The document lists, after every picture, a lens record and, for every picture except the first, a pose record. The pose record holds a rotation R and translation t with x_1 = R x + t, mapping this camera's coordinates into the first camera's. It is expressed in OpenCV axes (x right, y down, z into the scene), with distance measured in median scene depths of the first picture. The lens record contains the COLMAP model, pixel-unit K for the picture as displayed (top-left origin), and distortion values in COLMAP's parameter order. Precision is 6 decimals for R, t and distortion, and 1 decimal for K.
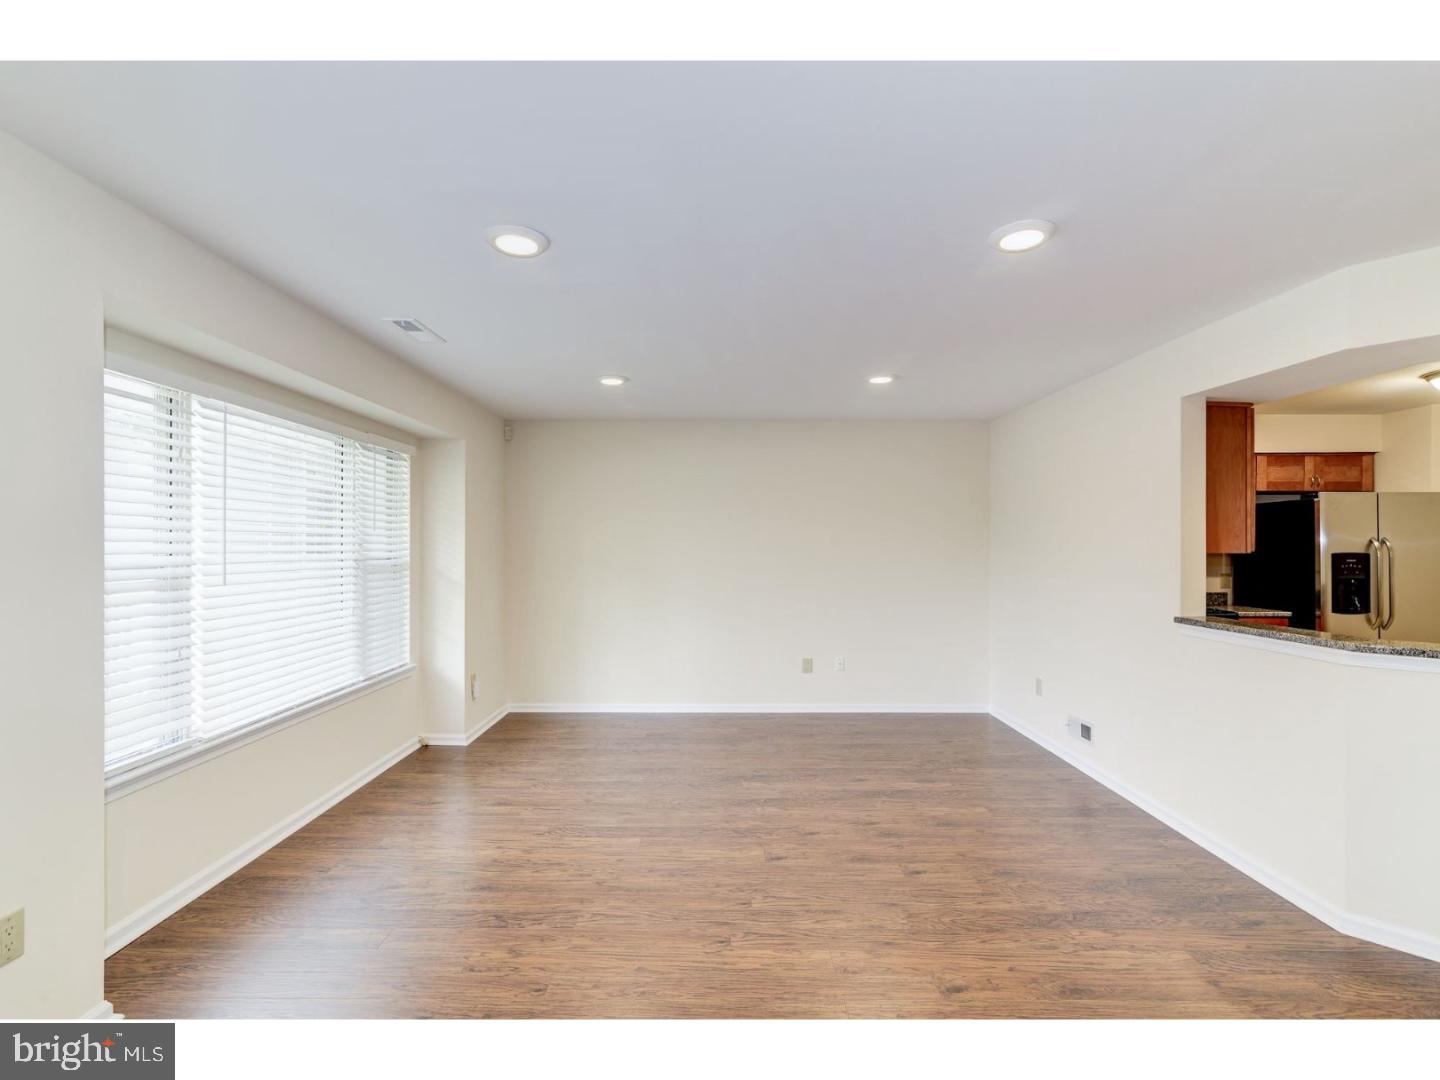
lens RADIAL K [[664.6, 0, 714.5], [0, 664.6, 552.1], [0, 0, 1]] dist [-0.002330, -0.002510]
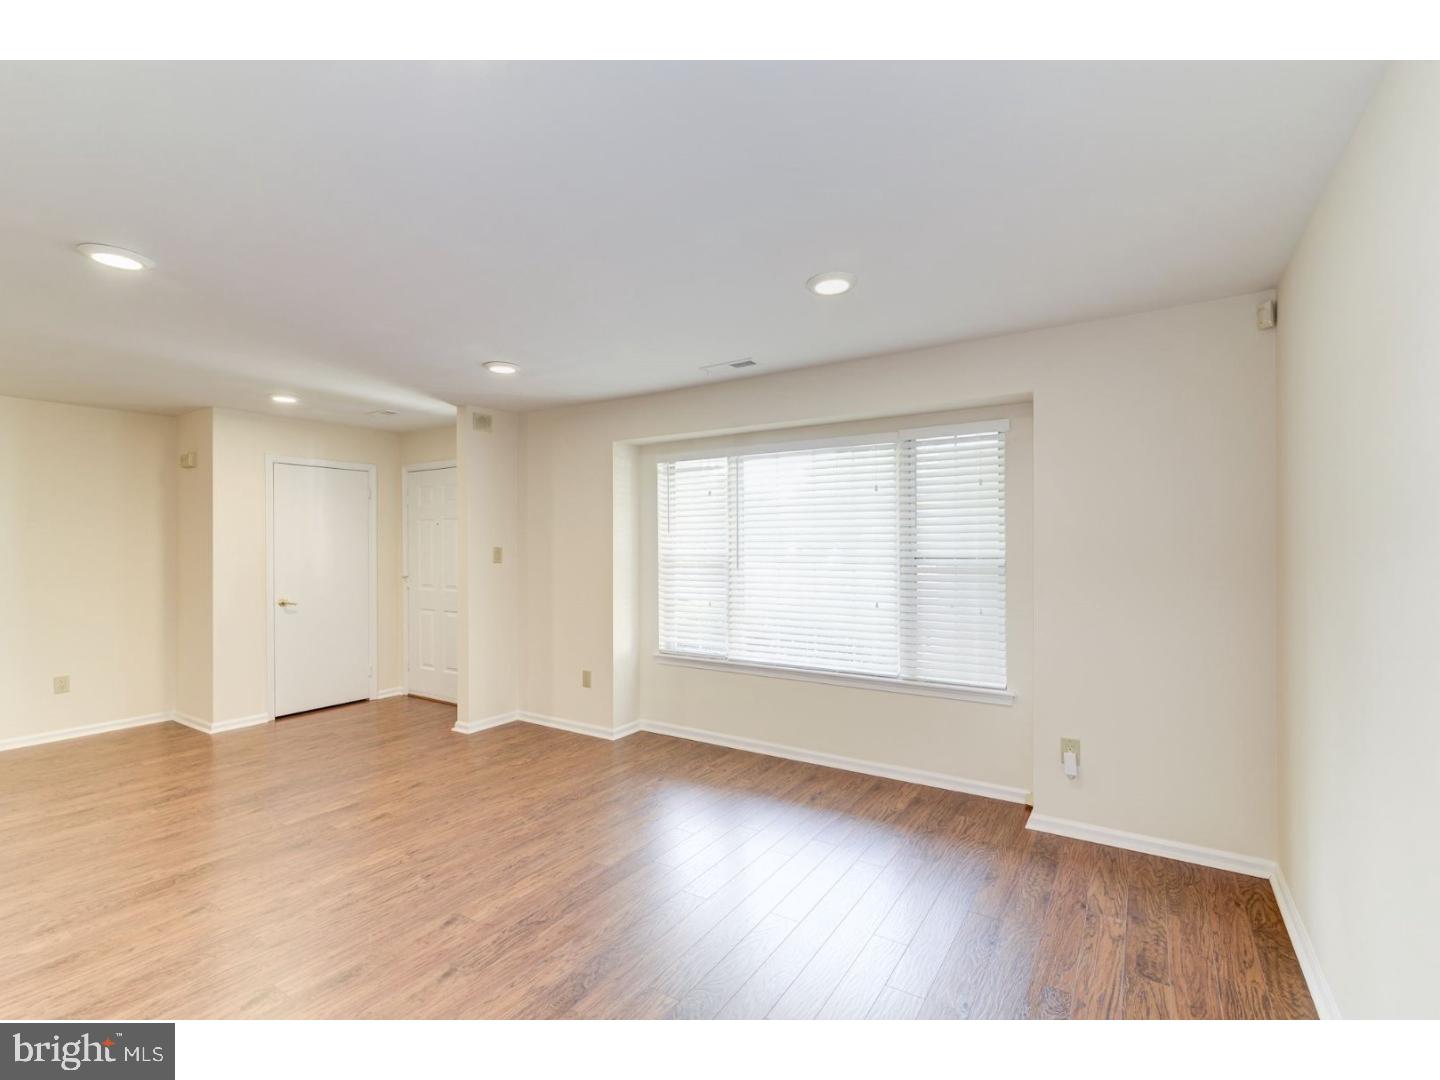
lens RADIAL K [[664.6, 0, 713.6], [0, 664.6, 549.3], [0, 0, 1]] dist [-0.002330, -0.002510]
pose [[-0.545925, 0.007709, -0.837798, 0.612679], [-0.006431, 0.999890, 0.013391, -0.013220], [0.837809, 0.012699, -0.545816, 1.750083]]
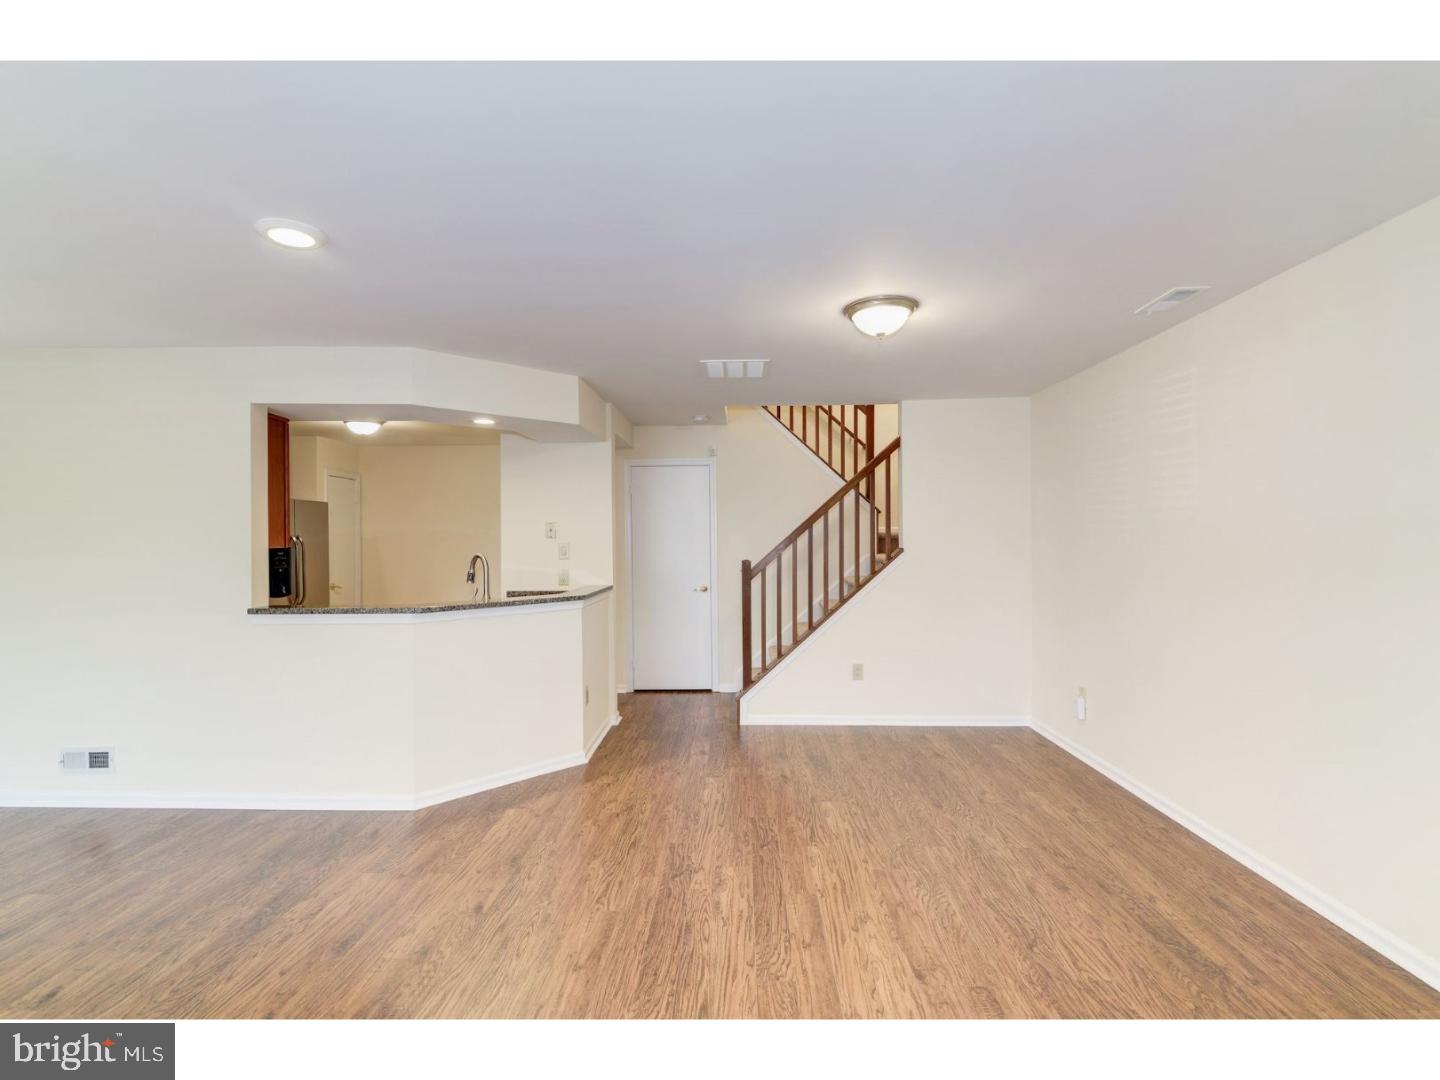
lens RADIAL K [[664.6, 0, 719.5], [0, 664.6, 537.2], [0, 0, 1]] dist [-0.002330, -0.002510]
pose [[0.037149, -0.005078, 0.999297, -0.379438], [0.025236, 0.999673, 0.004142, -0.002625], [-0.998991, 0.025064, 0.037265, 0.226625]]
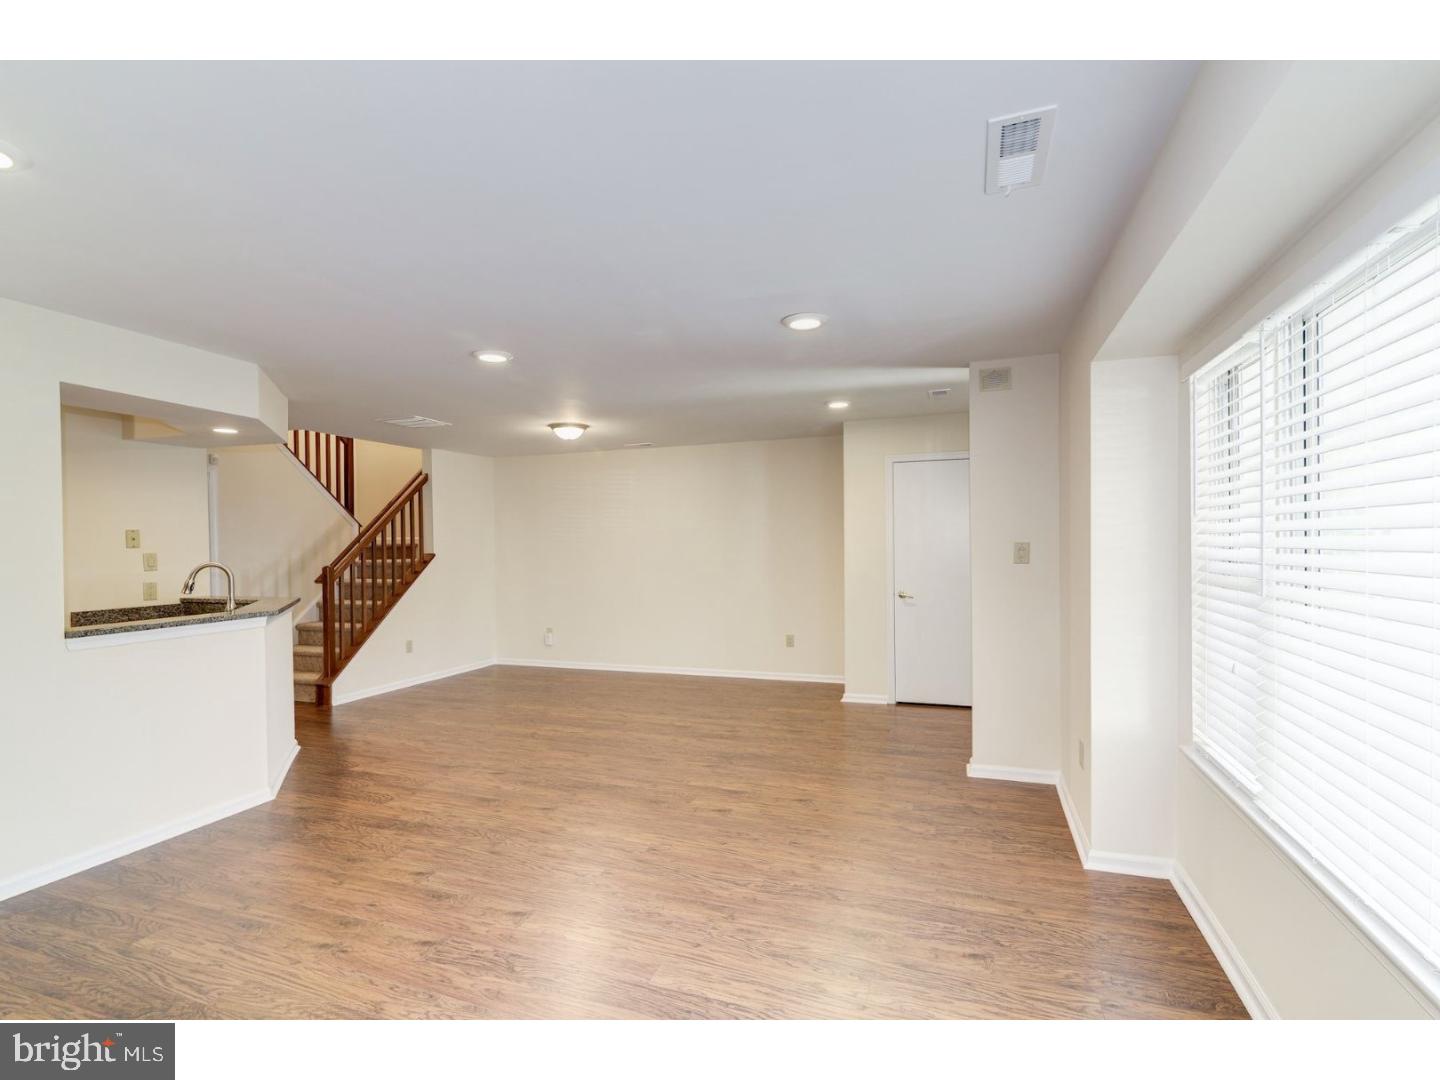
lens RADIAL K [[664.6, 0, 728.8], [0, 664.6, 532.5], [0, 0, 1]] dist [-0.002330, -0.002510]
pose [[-0.945131, 0.014836, 0.326354, -0.438881], [0.013394, 0.999888, -0.006665, -0.005139], [-0.326416, -0.001928, -0.945224, 1.731805]]
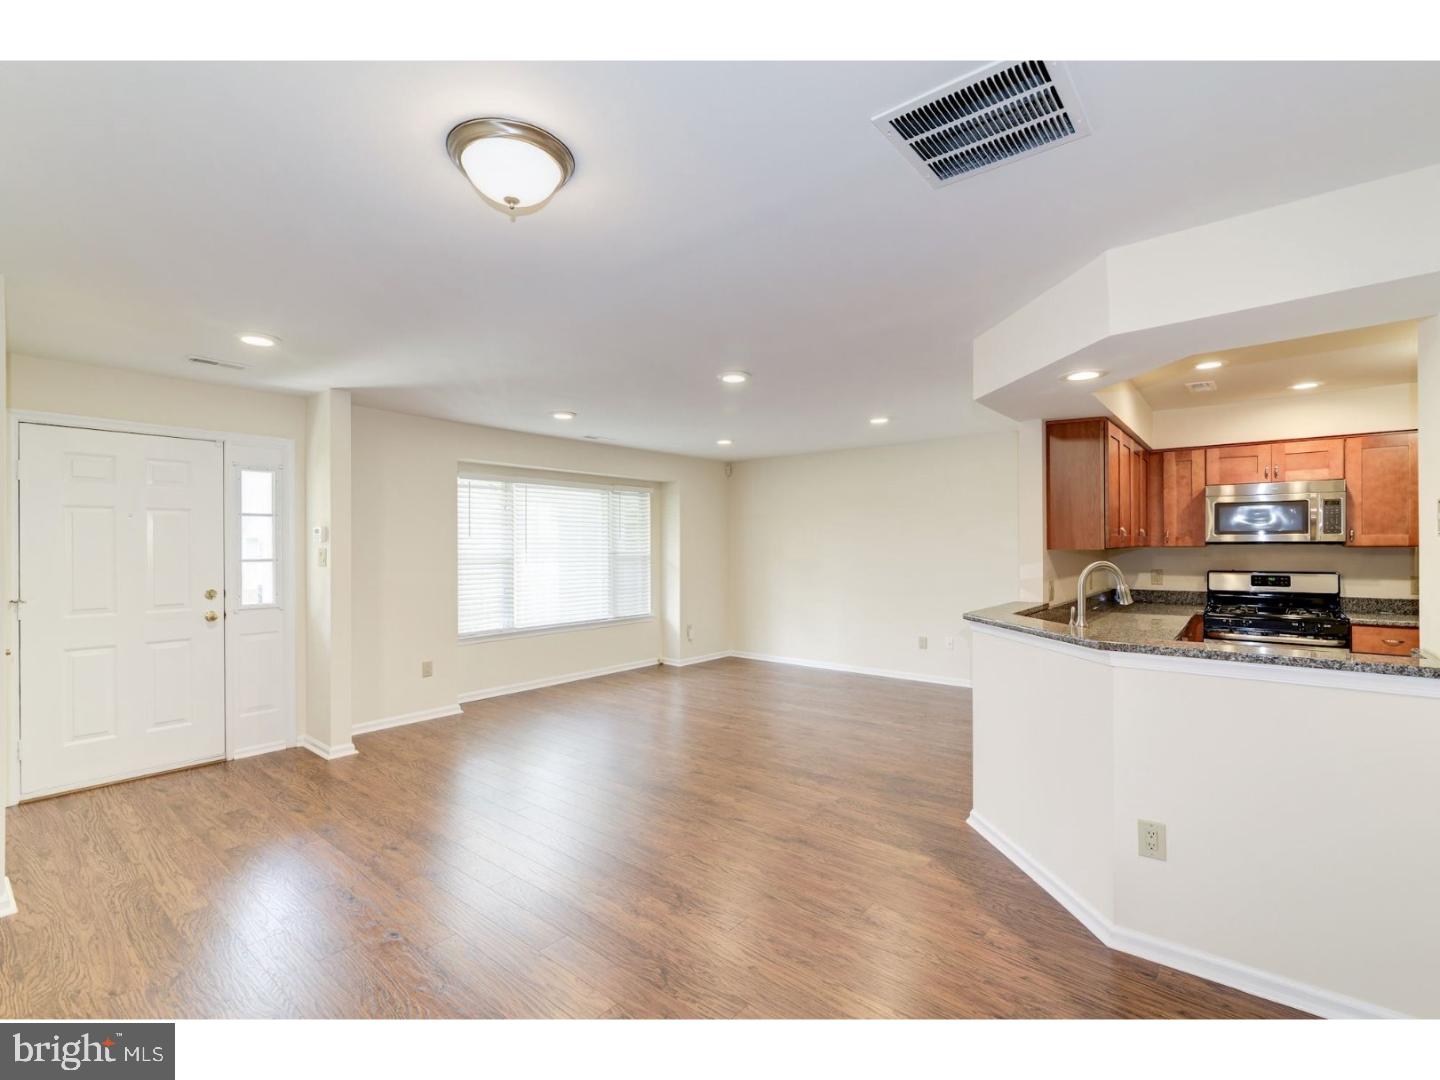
lens RADIAL K [[664.6, 0, 721.1], [0, 664.6, 544.8], [0, 0, 1]] dist [-0.002330, -0.002510]
pose [[0.773154, -0.004804, -0.634200, 1.191578], [-0.001842, 0.999950, -0.009820, 0.006536], [0.634216, 0.008760, 0.773107, -0.340467]]
